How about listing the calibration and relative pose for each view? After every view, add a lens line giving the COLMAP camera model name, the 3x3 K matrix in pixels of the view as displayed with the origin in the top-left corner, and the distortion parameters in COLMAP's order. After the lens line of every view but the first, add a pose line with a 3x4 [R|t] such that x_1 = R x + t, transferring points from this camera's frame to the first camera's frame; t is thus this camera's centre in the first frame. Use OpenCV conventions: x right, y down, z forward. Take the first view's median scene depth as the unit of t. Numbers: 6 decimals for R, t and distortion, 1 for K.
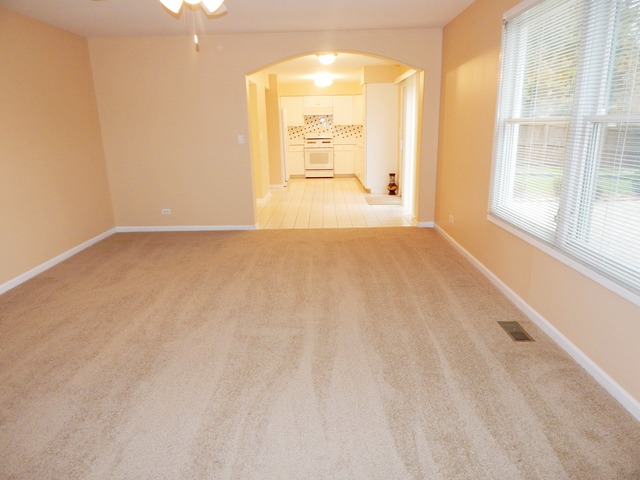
lens RADIAL K [[417.9, 0, 318.7], [0, 417.9, 239.0], [0, 0, 1]] dist [0.001374, -0.001075]
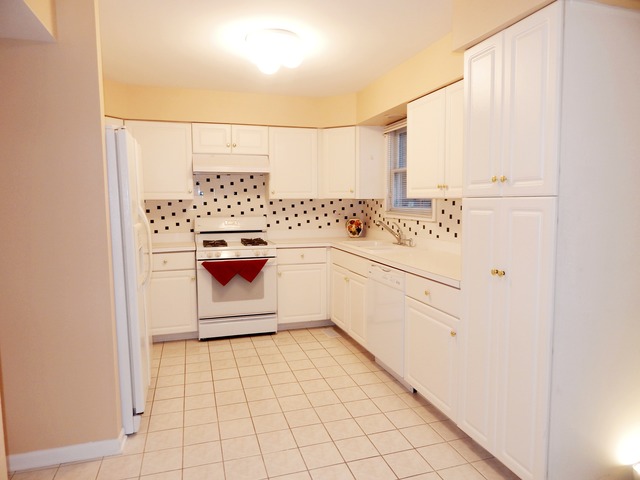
lens RADIAL K [[417.9, 0, 321.2], [0, 417.9, 240.7], [0, 0, 1]] dist [0.001374, -0.001075]
pose [[0.950387, -0.015330, 0.310692, -0.042099], [0.068076, 0.984824, -0.159648, -0.164268], [-0.303530, 0.172879, 0.937007, 0.611816]]
